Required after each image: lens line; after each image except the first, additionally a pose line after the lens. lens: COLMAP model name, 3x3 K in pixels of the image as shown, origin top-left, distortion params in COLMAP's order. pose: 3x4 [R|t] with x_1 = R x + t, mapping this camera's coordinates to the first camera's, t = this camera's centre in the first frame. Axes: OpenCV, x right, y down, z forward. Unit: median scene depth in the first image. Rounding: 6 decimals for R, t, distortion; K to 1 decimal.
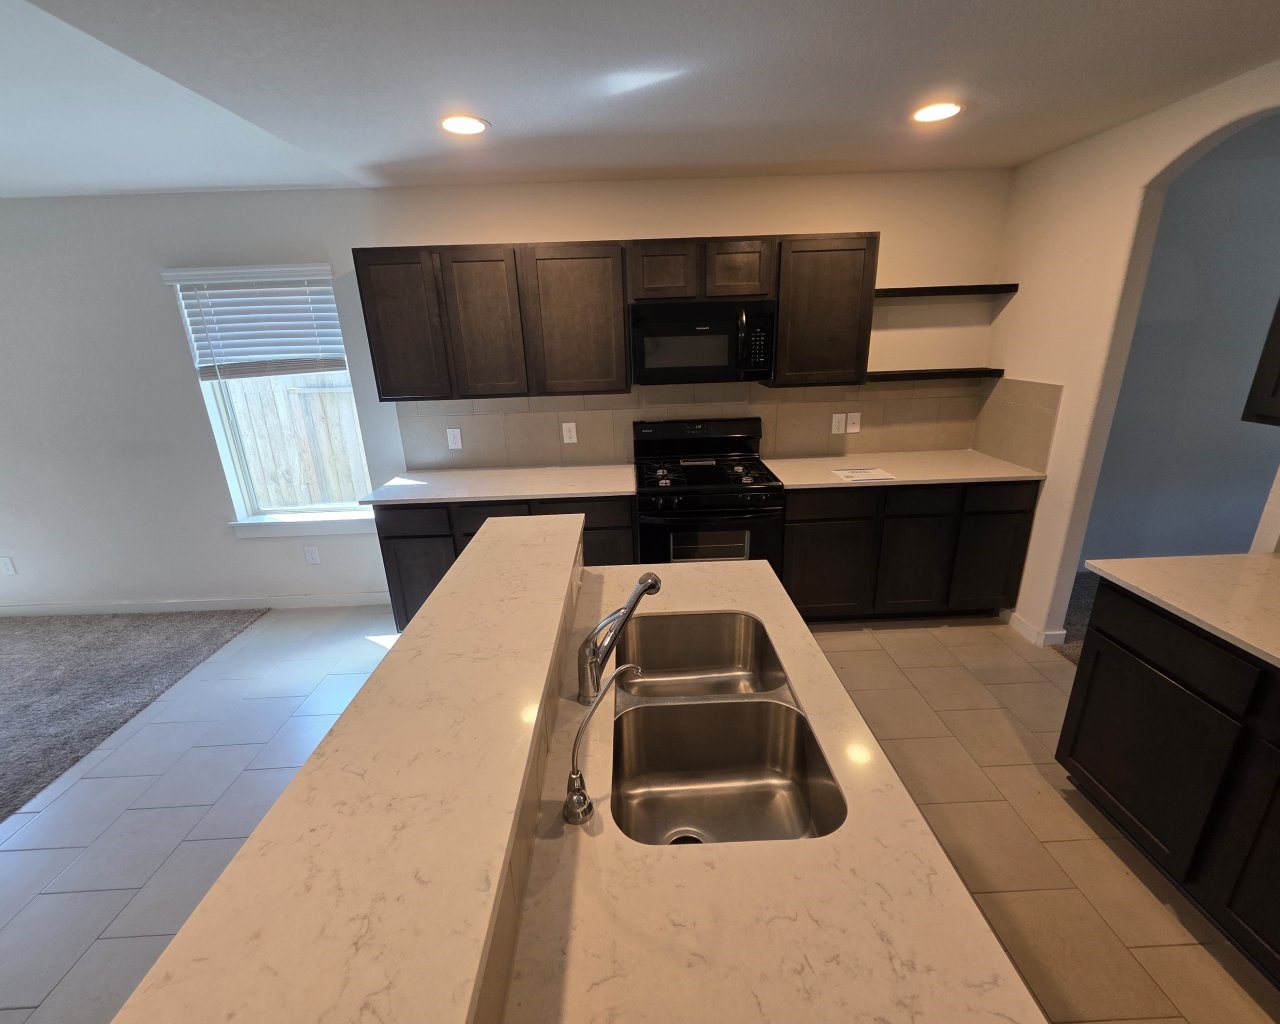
lens RADIAL K [[545.7, 0, 641.3], [0, 545.7, 512.2], [0, 0, 1]] dist [0.002696, -0.000003]
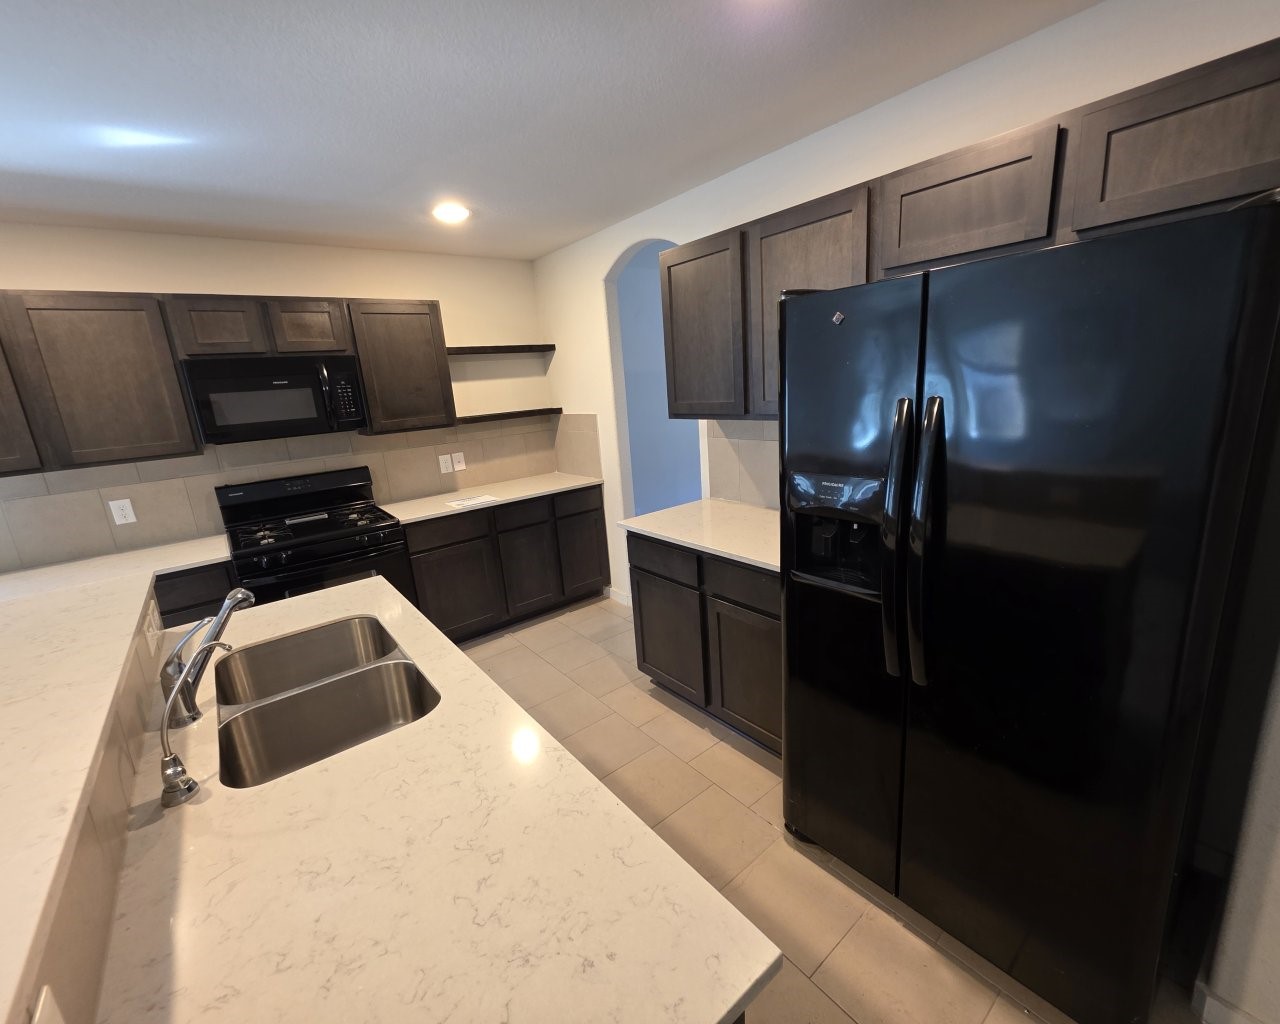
lens RADIAL K [[545.7, 0, 640.4], [0, 545.7, 511.2], [0, 0, 1]] dist [0.002696, -0.000003]
pose [[0.800935, -0.166636, 0.575097, 0.026338], [0.233783, 0.971286, -0.044157, 0.093322], [-0.551225, 0.169814, 0.816893, -0.146354]]
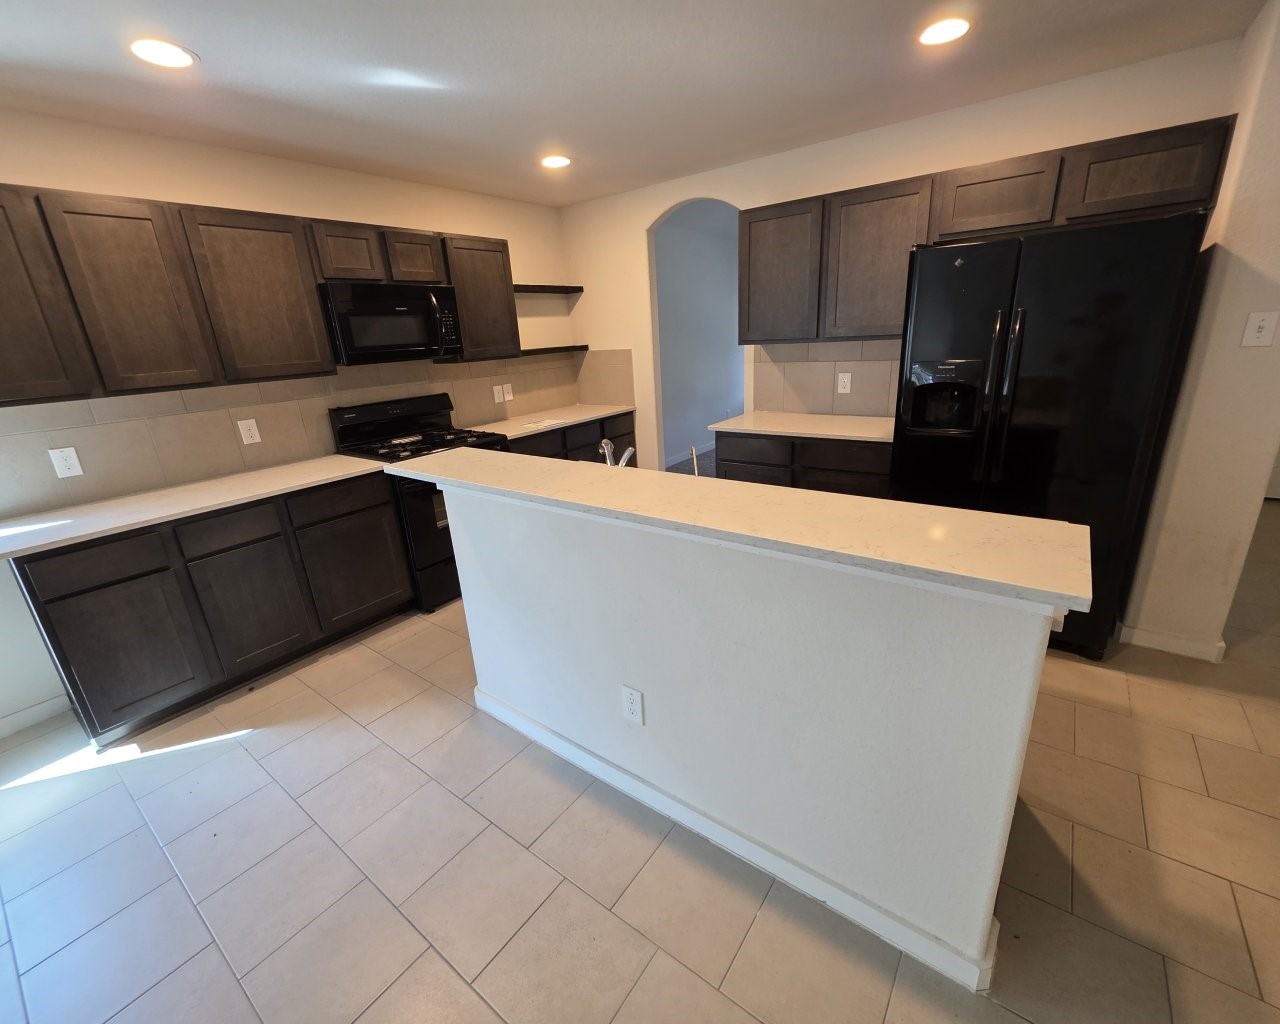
lens RADIAL K [[545.7, 0, 641.3], [0, 545.7, 511.4], [0, 0, 1]] dist [0.002696, -0.000003]
pose [[0.621473, -0.250162, 0.742422, -0.517551], [0.283608, 0.955214, 0.084459, 0.096511], [-0.730300, 0.158068, 0.664588, -0.011031]]
